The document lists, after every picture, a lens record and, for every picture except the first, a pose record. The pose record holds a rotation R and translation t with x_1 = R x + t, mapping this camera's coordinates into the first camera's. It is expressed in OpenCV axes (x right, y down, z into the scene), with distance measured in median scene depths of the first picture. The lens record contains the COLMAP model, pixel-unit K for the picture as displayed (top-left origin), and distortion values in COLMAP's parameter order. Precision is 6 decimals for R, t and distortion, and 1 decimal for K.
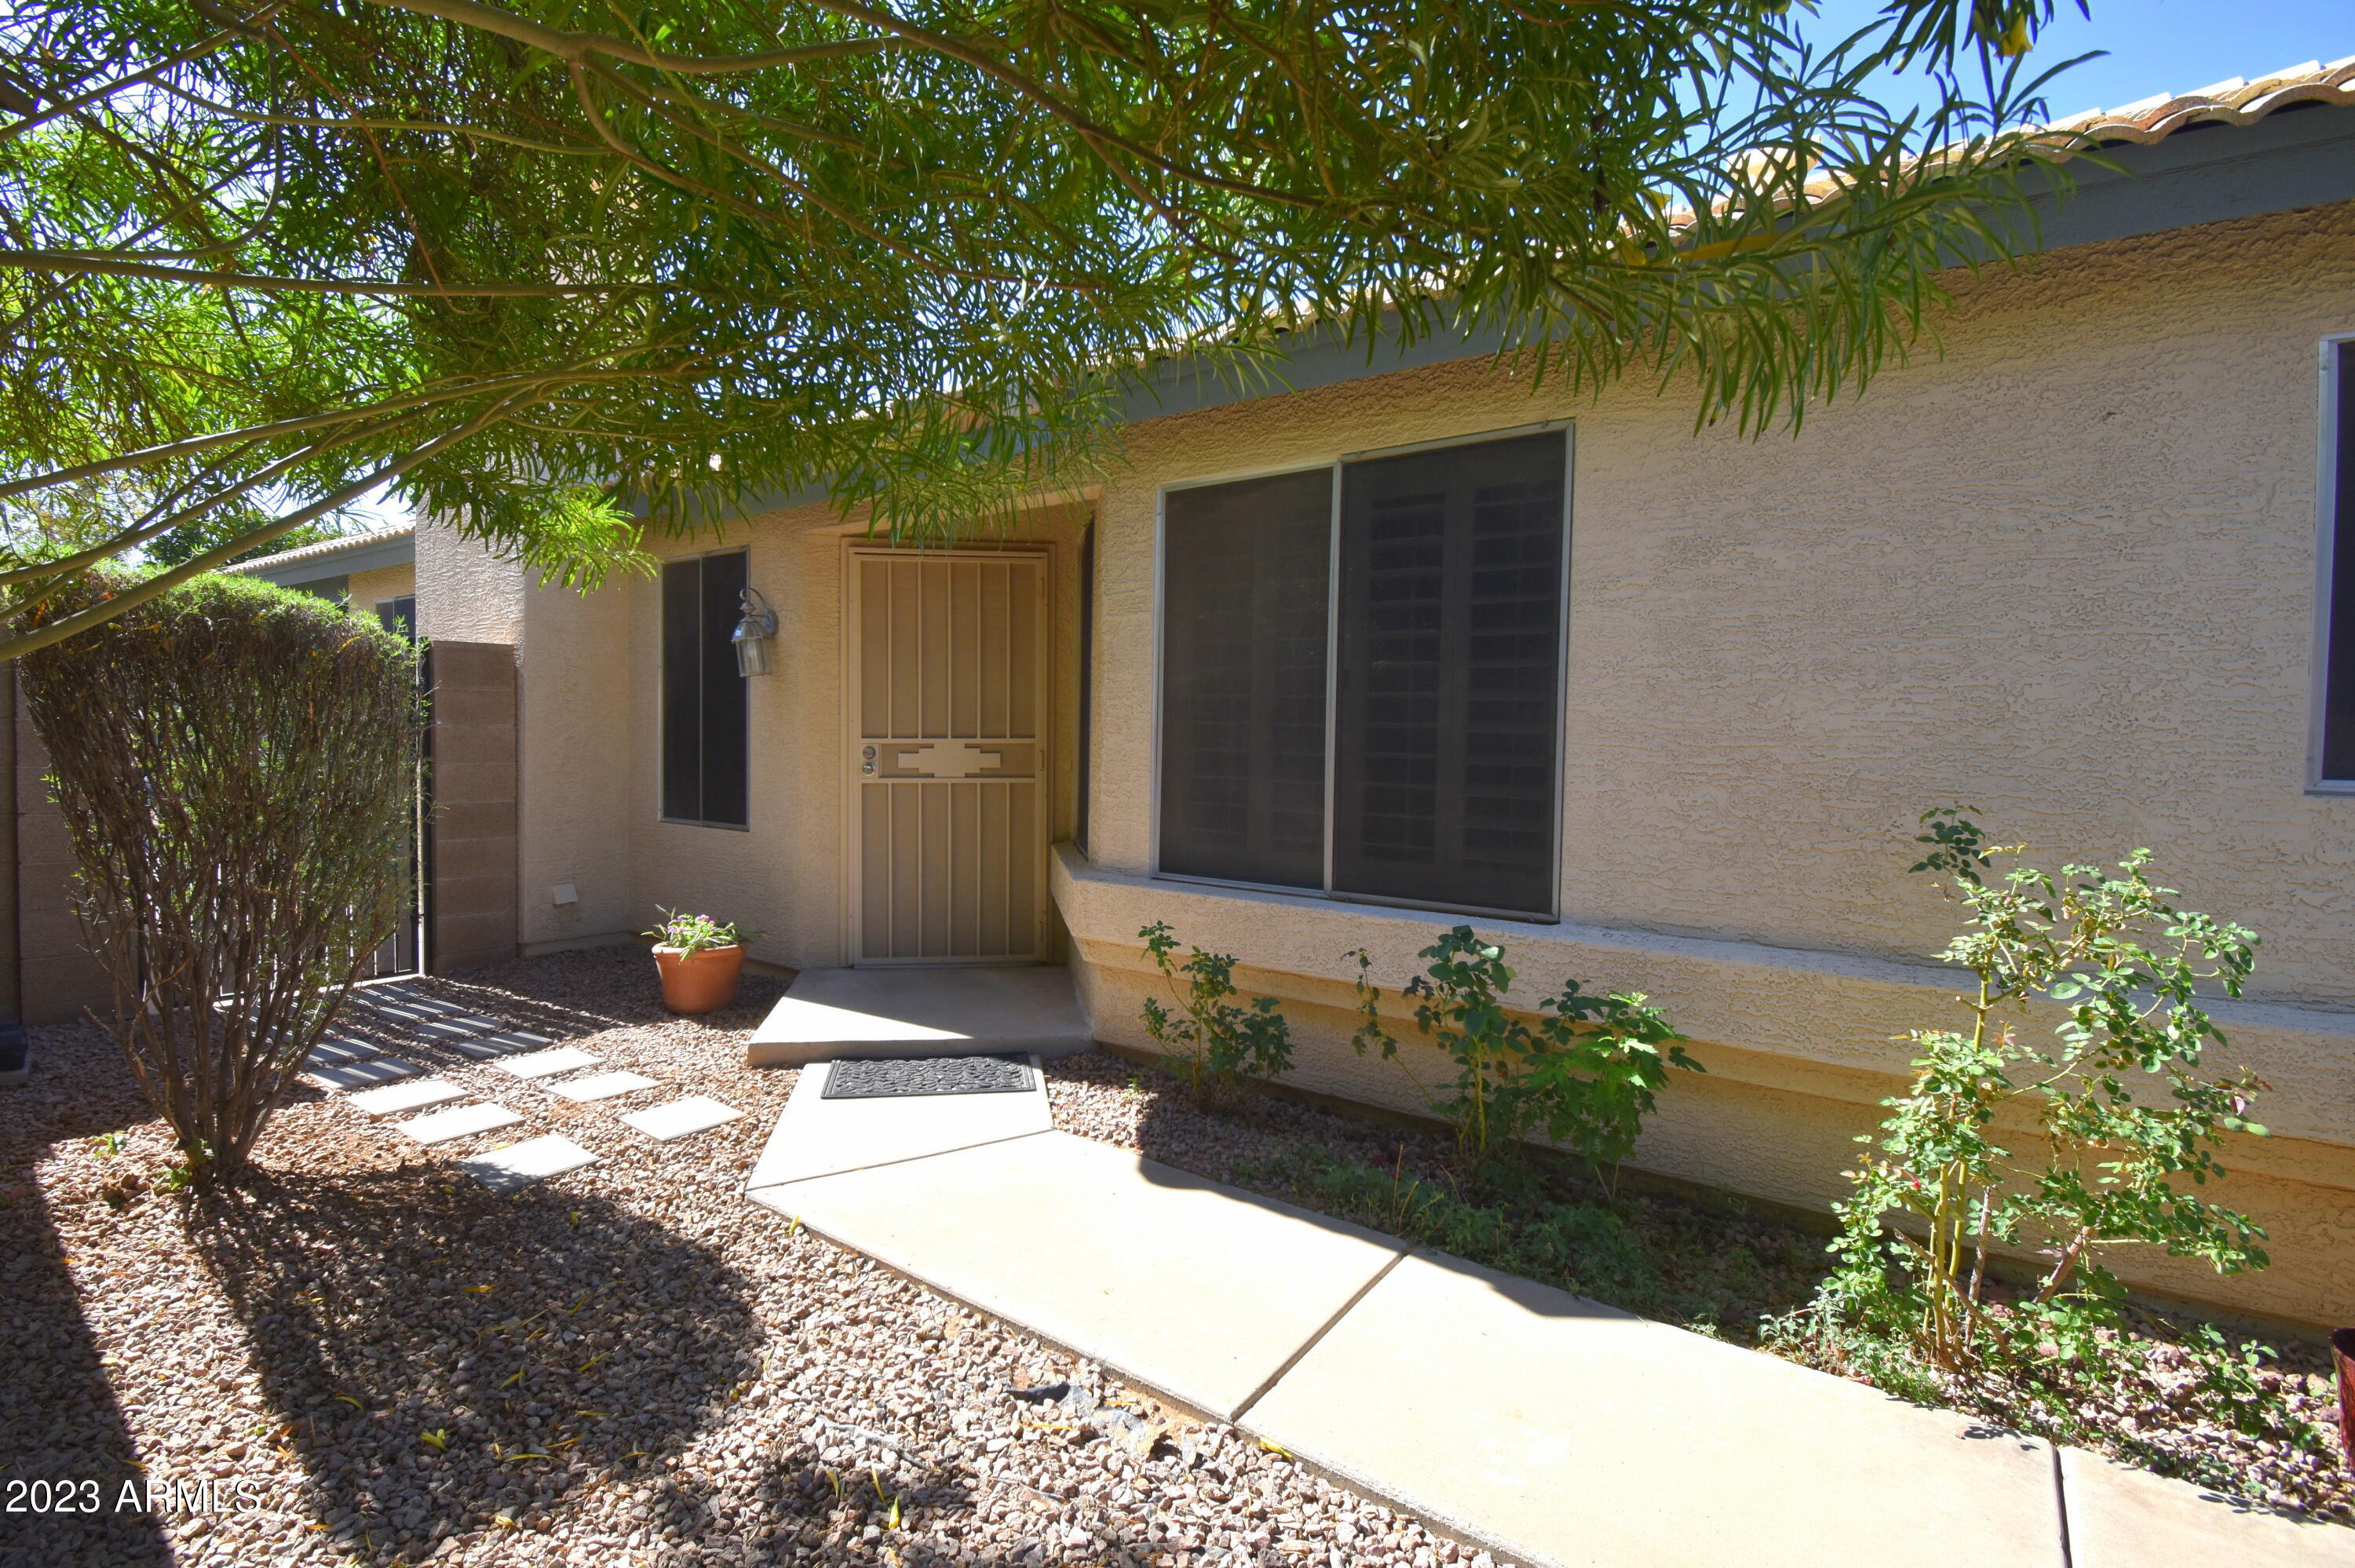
lens RADIAL K [[1120.2, 0, 1090.2], [0, 1120.2, 775.4], [0, 0, 1]] dist [0.020016, -0.025926]
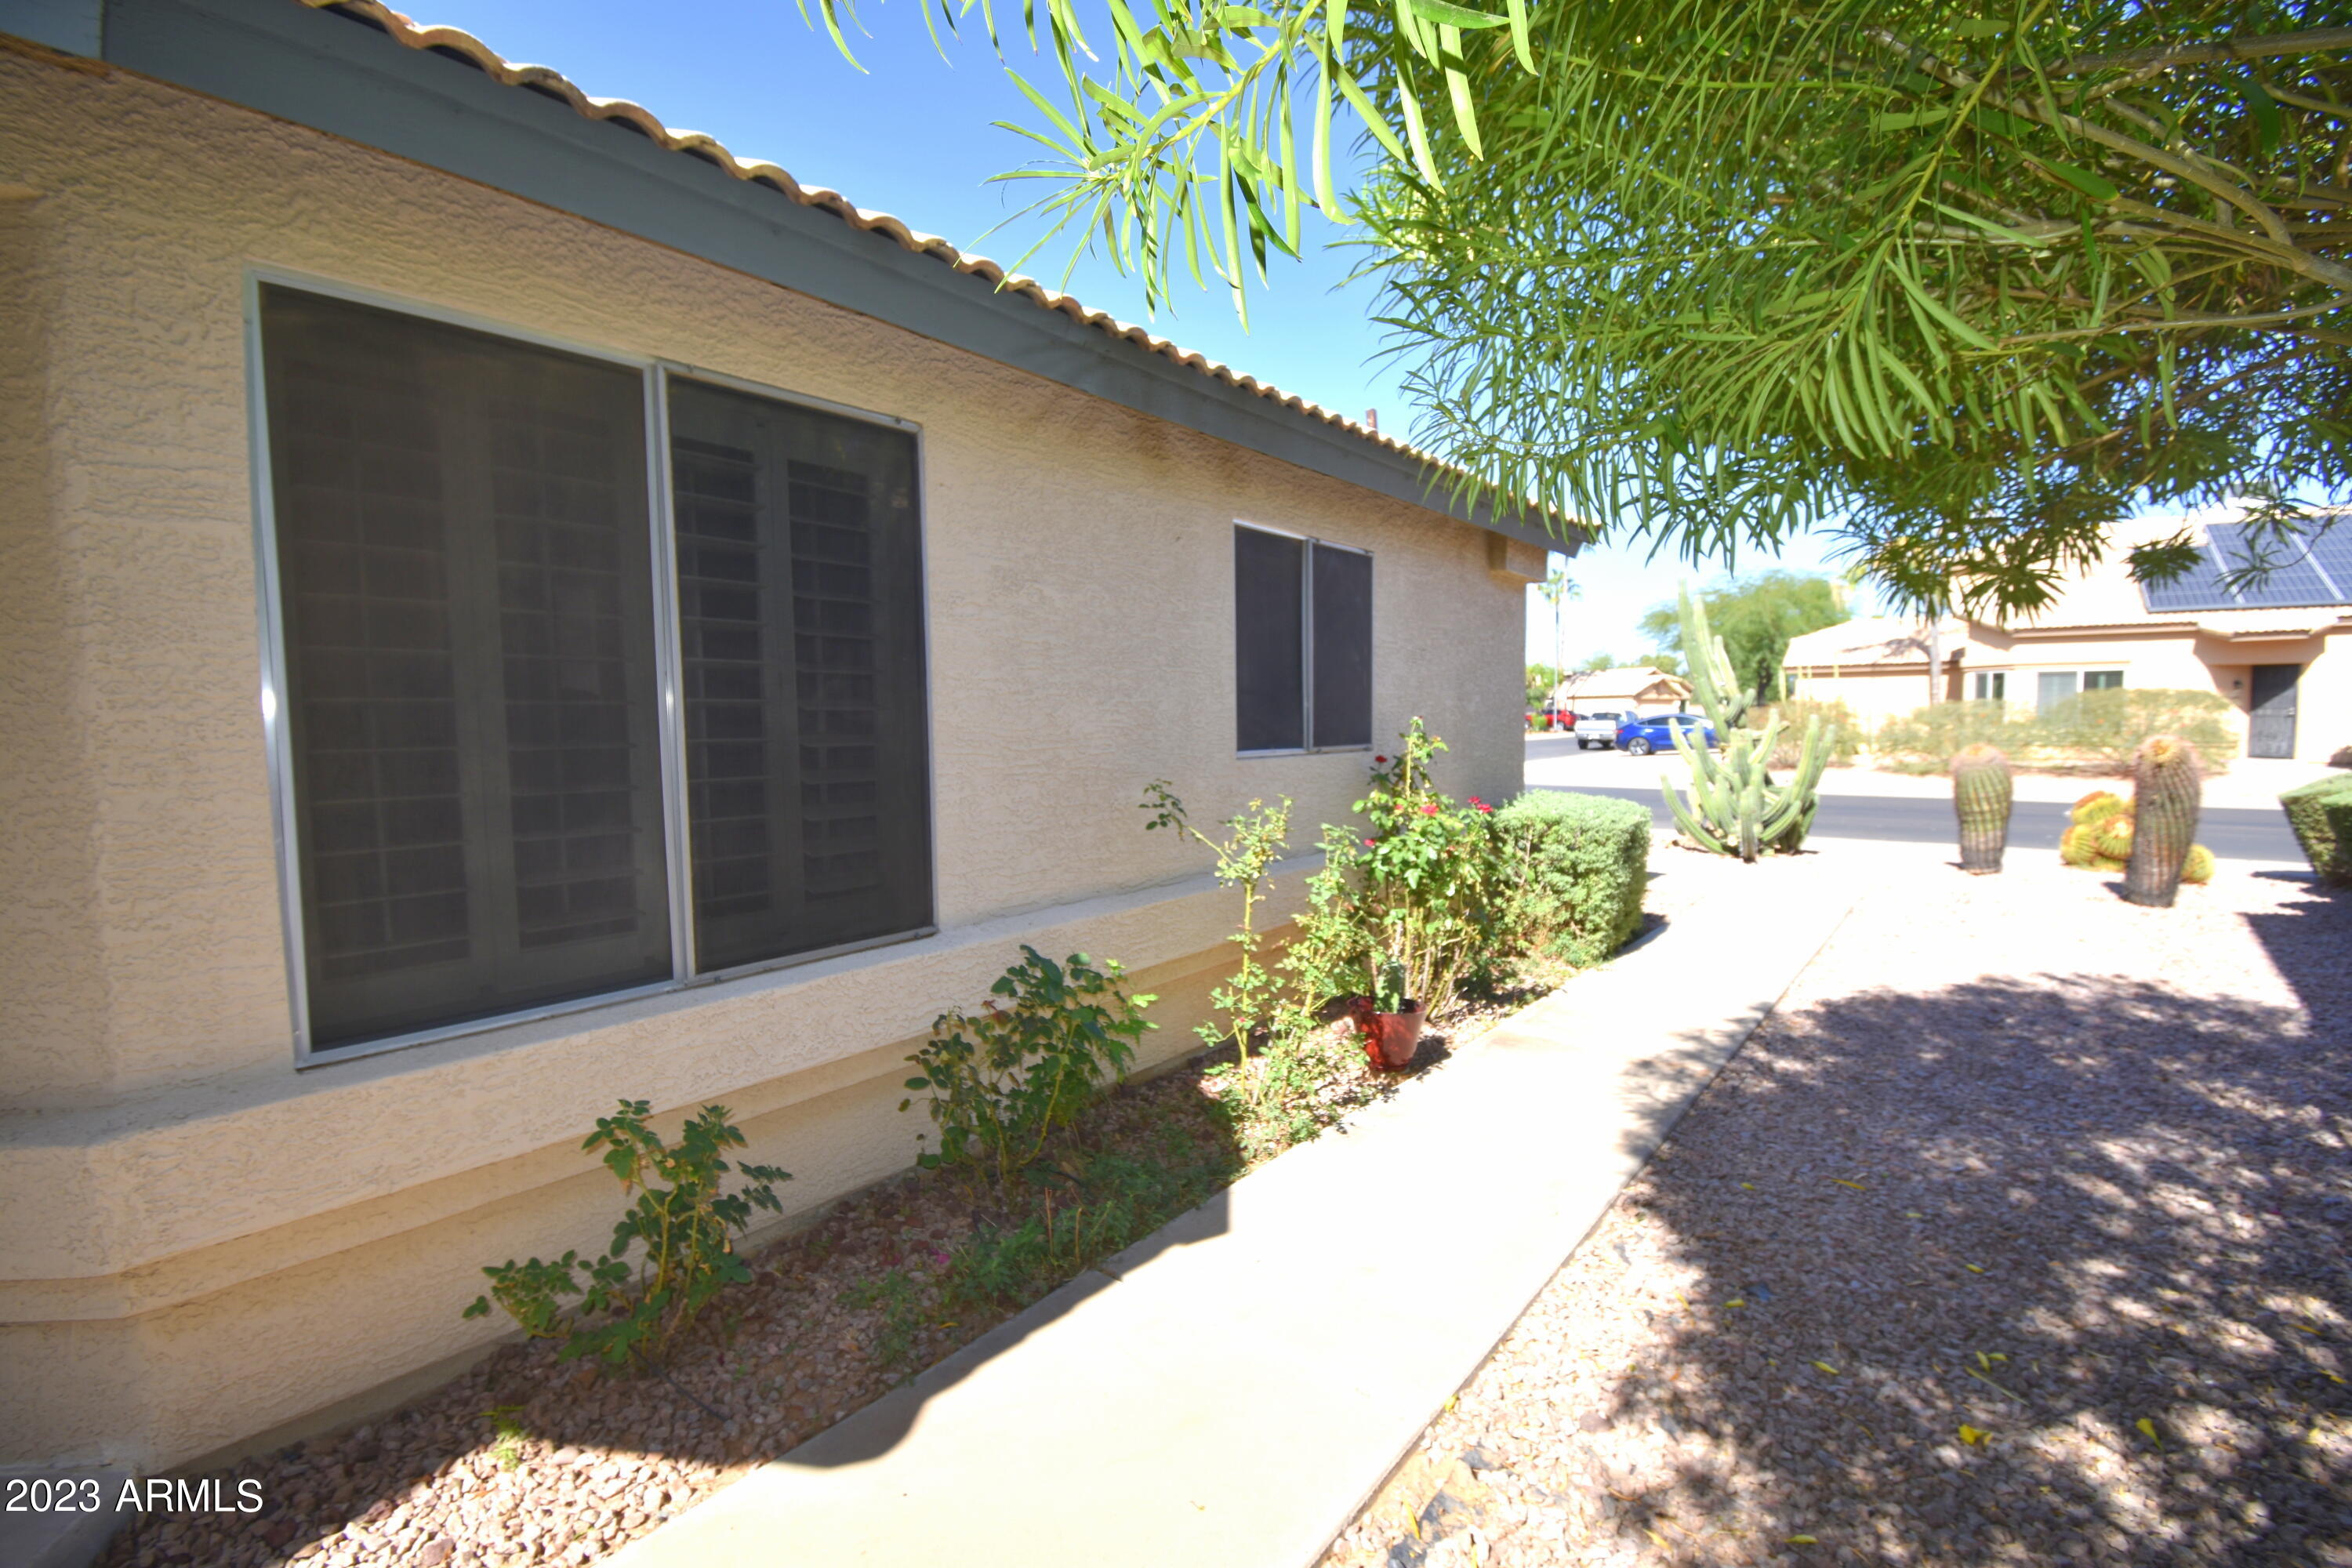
lens RADIAL K [[1038.7, 0, 1182.2], [0, 1038.7, 791.2], [0, 0, 1]] dist [0.016422, -0.022363]
pose [[-0.004393, -0.091011, 0.995840, -0.638516], [0.047379, 0.994712, 0.091117, -0.088157], [-0.998867, 0.047582, -0.000058, 0.986100]]
